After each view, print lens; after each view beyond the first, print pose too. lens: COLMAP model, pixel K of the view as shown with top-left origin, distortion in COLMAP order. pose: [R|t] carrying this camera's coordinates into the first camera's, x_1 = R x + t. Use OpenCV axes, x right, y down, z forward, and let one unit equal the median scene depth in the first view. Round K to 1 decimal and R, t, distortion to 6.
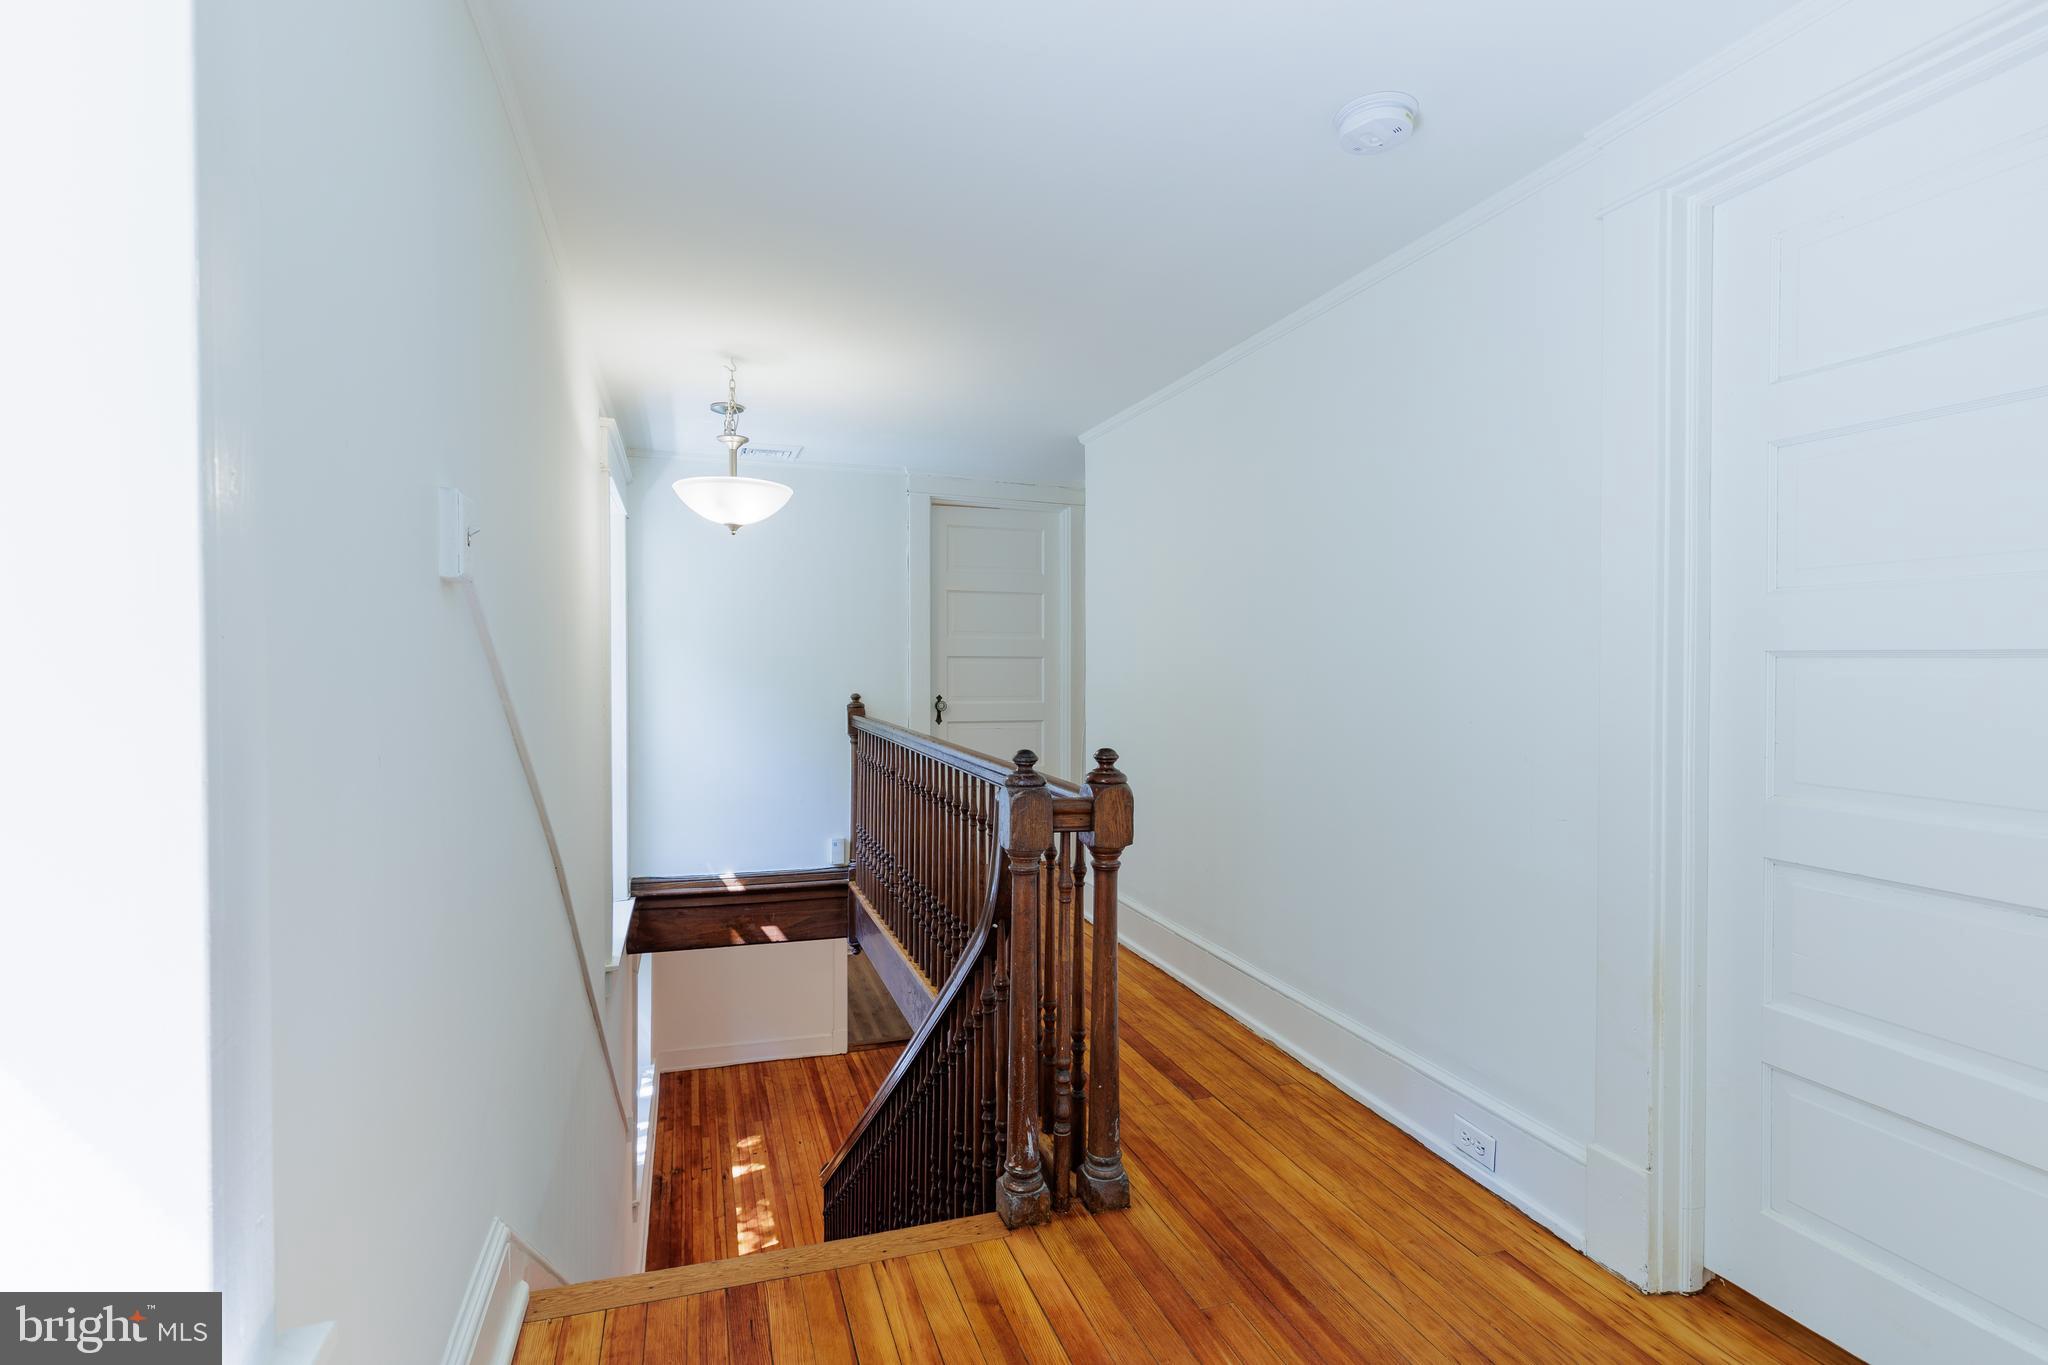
lens RADIAL K [[924.3, 0, 1019.5], [0, 924.3, 676.3], [0, 0, 1]] dist [0.004760, -0.000079]
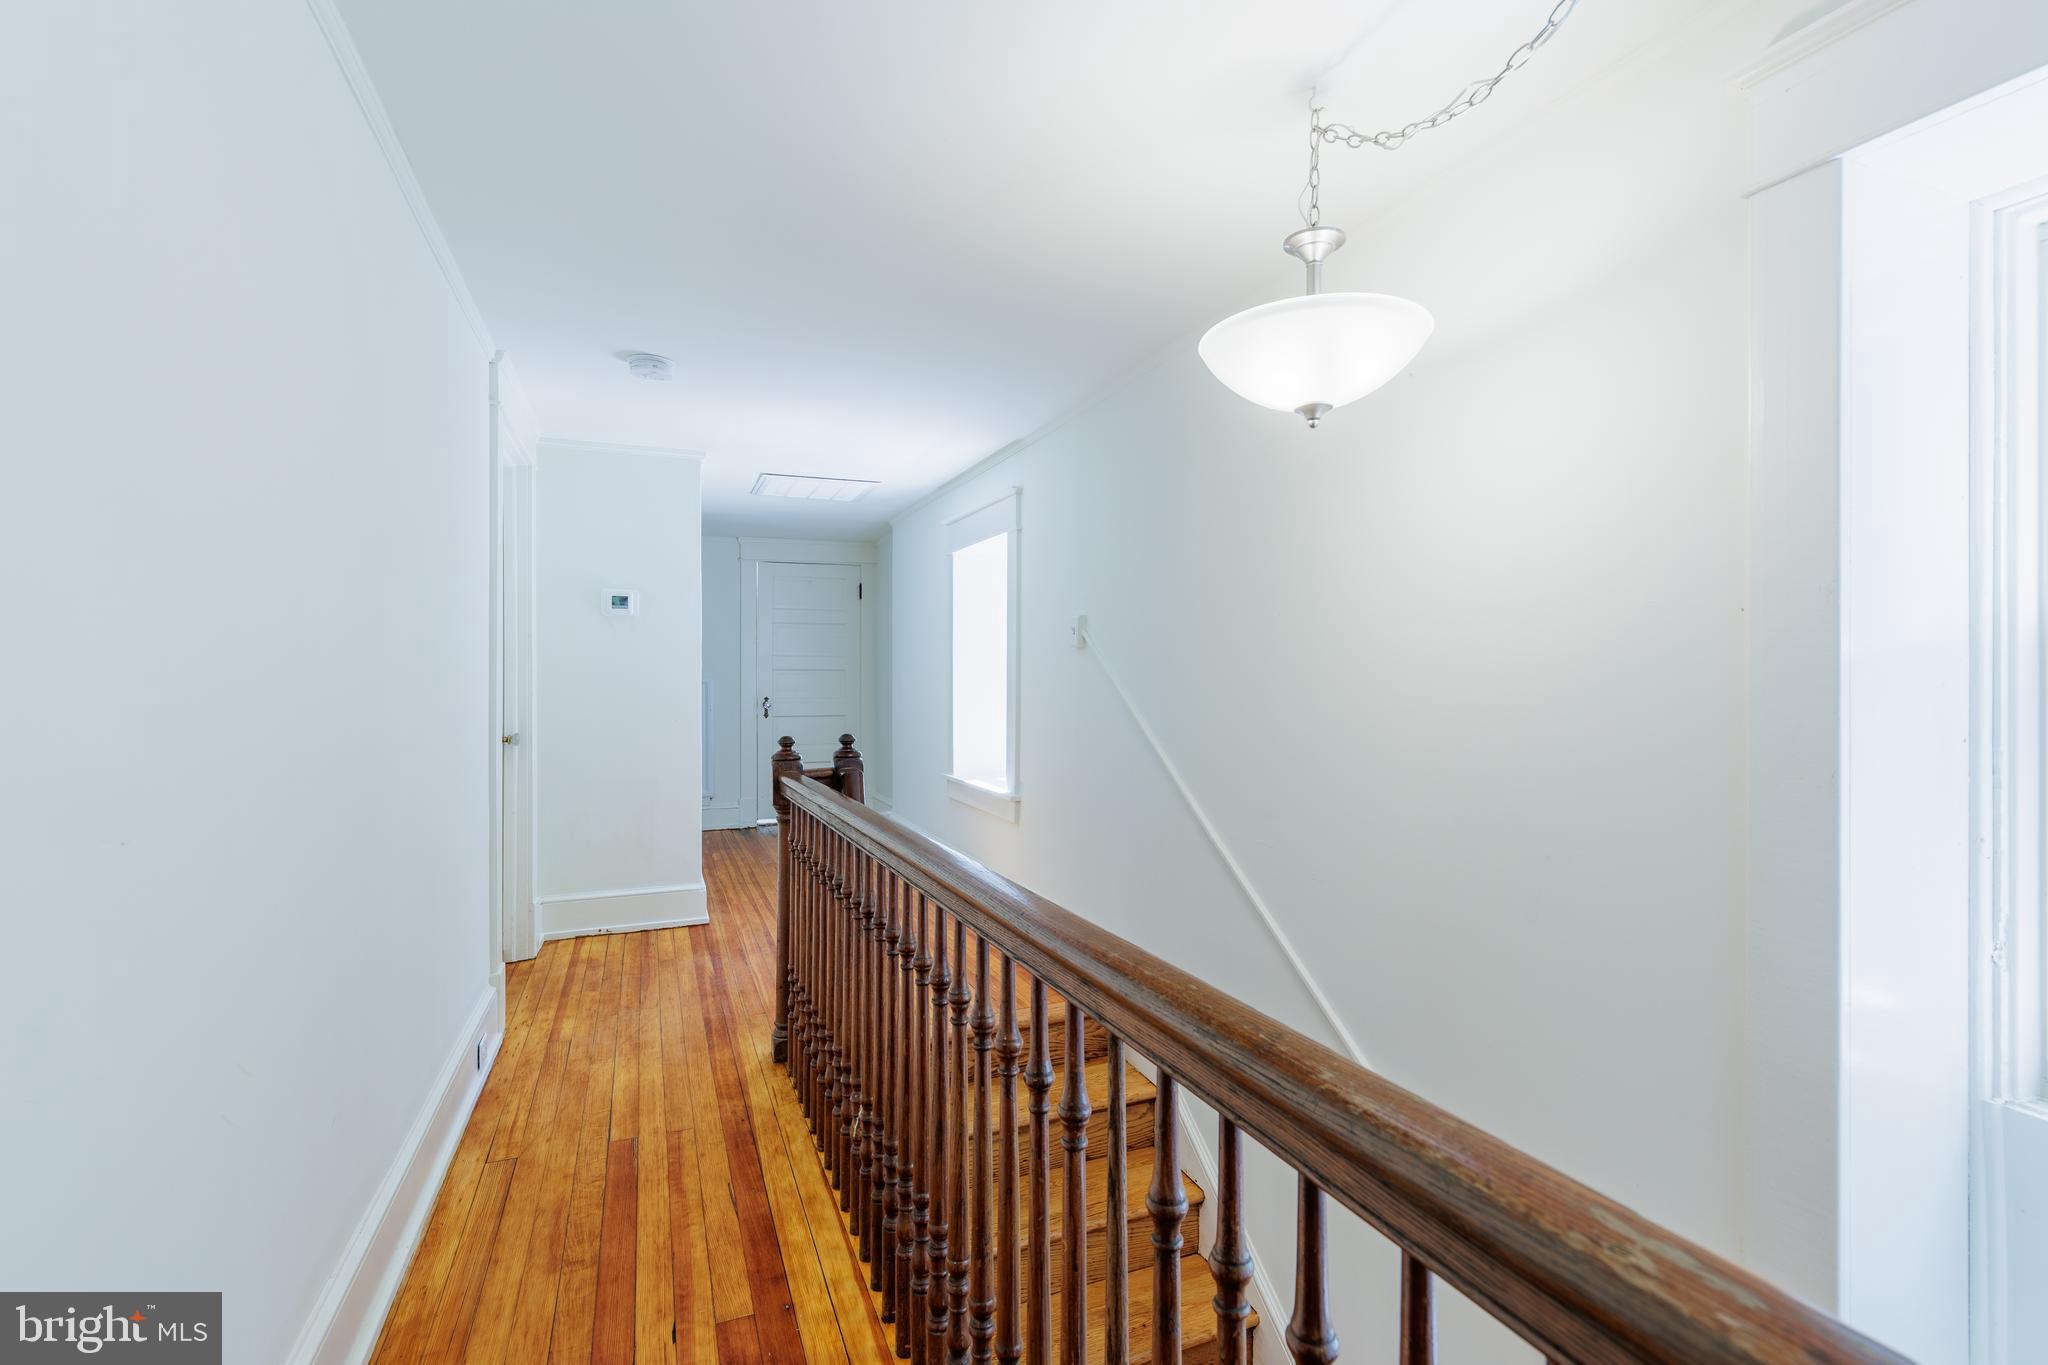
lens RADIAL K [[924.3, 0, 1019.5], [0, 924.3, 676.3], [0, 0, 1]] dist [0.004760, -0.000079]
pose [[-0.998600, -0.000117, -0.052900, -0.191732], [-0.000705, 0.999938, 0.011102, -0.030049], [0.052896, 0.011124, -0.998538, 2.450915]]
